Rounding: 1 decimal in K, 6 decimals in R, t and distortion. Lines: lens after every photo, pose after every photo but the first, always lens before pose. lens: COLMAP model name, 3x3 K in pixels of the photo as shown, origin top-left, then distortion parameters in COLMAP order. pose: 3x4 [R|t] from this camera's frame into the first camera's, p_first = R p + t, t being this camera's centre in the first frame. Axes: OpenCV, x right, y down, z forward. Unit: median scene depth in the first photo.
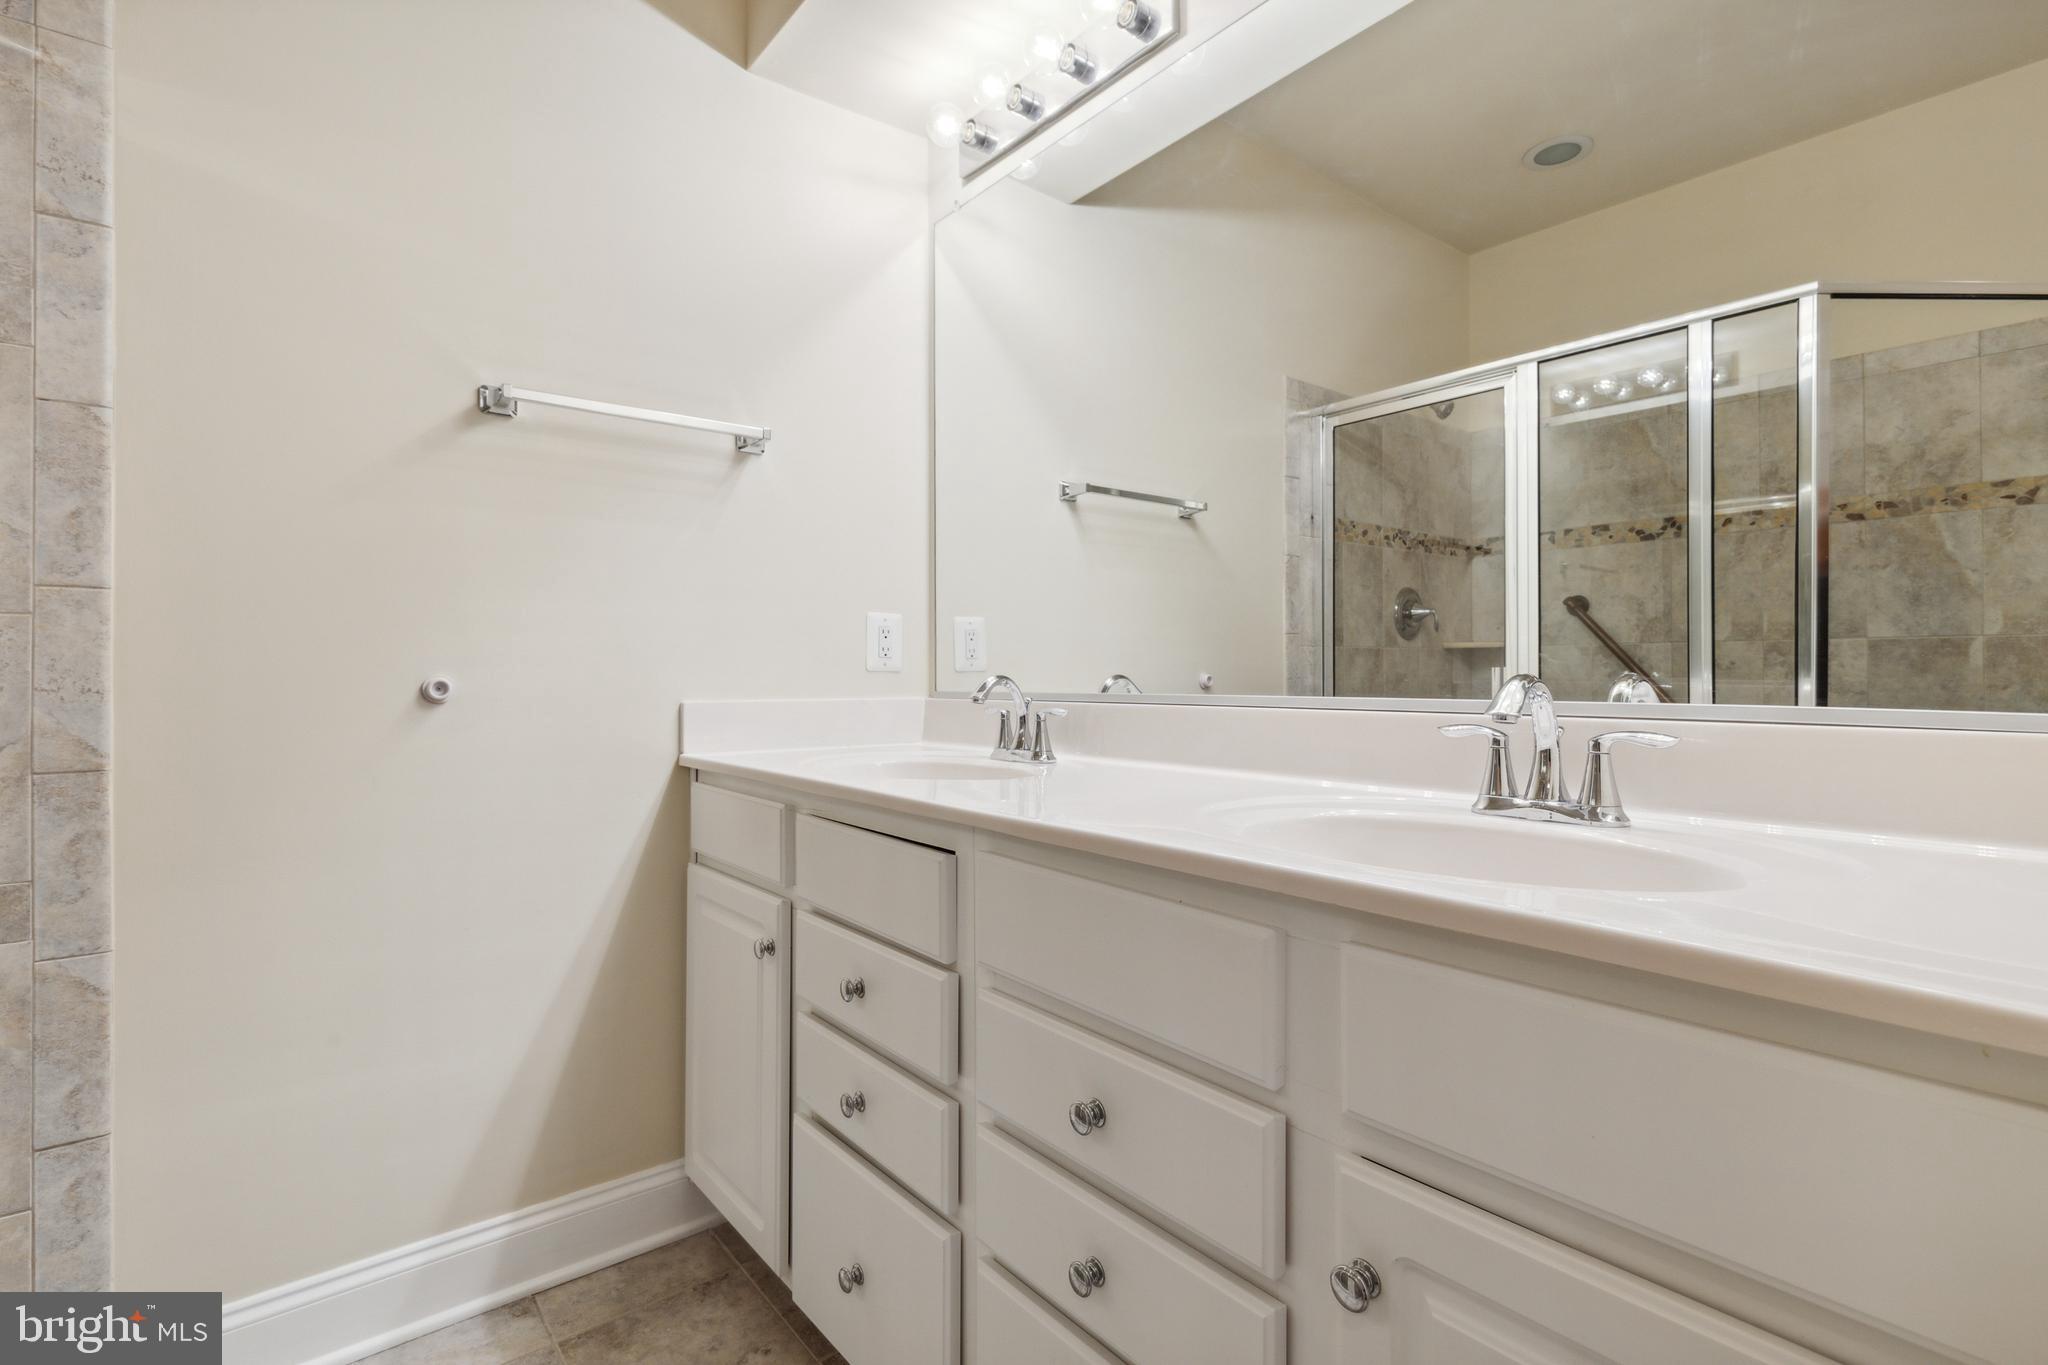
lens RADIAL K [[939.7, 0, 1022.8], [0, 939.7, 662.8], [0, 0, 1]] dist [-0.002387, -0.000552]
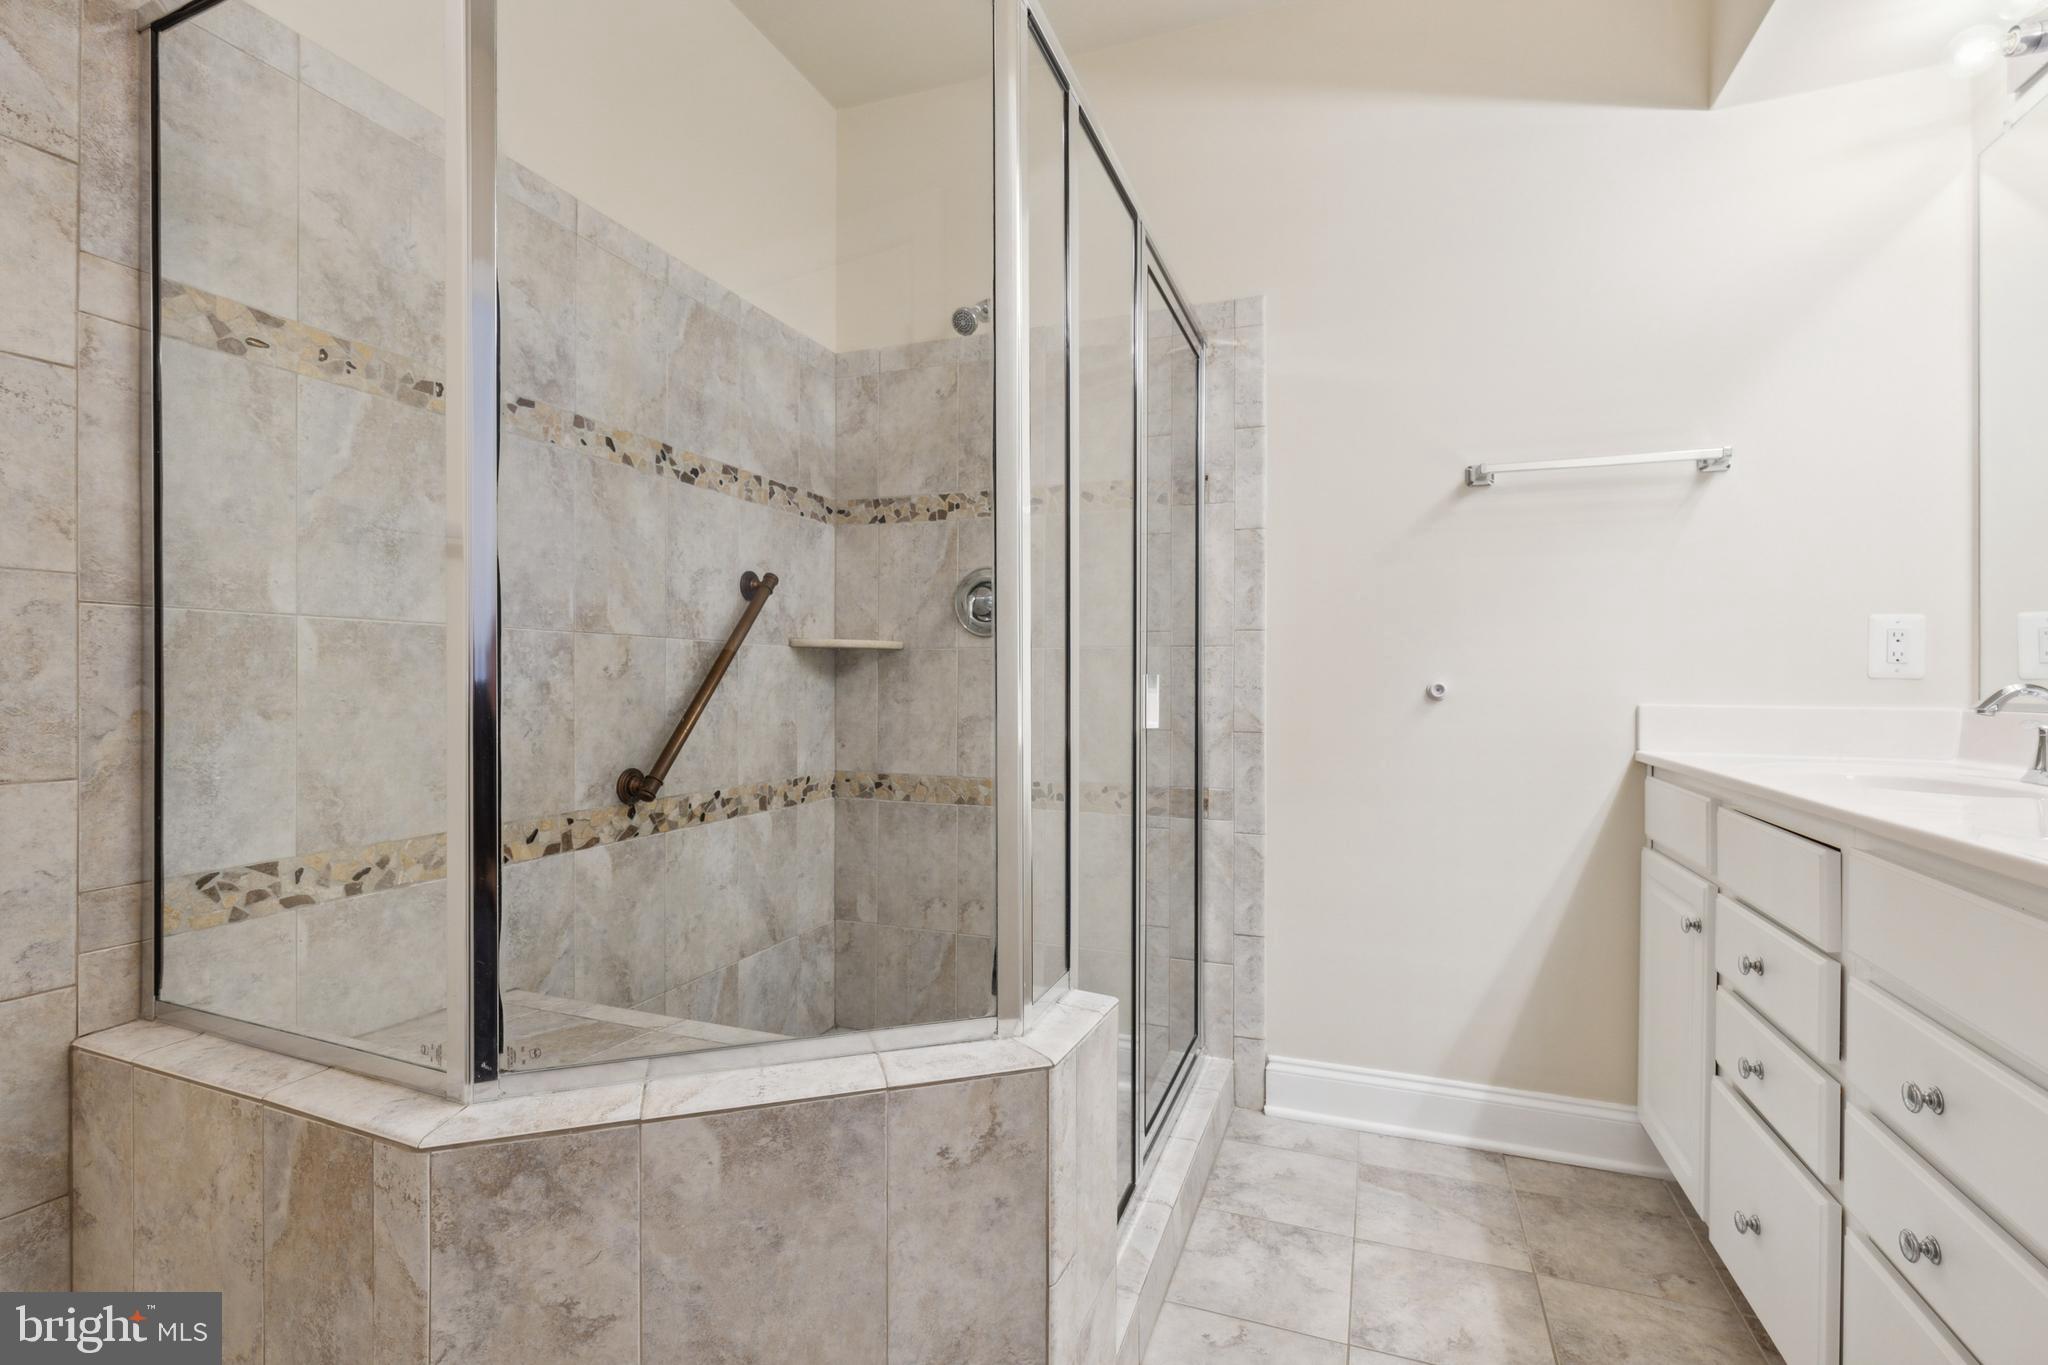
lens RADIAL K [[941.2, 0, 1026.7], [0, 941.2, 691.5], [0, 0, 1]] dist [0.009895, -0.000681]
pose [[0.502541, 0.014290, -0.864435, 0.289669], [0.003945, 0.999815, 0.018821, 0.000888], [0.864544, -0.012869, 0.502392, -0.243527]]
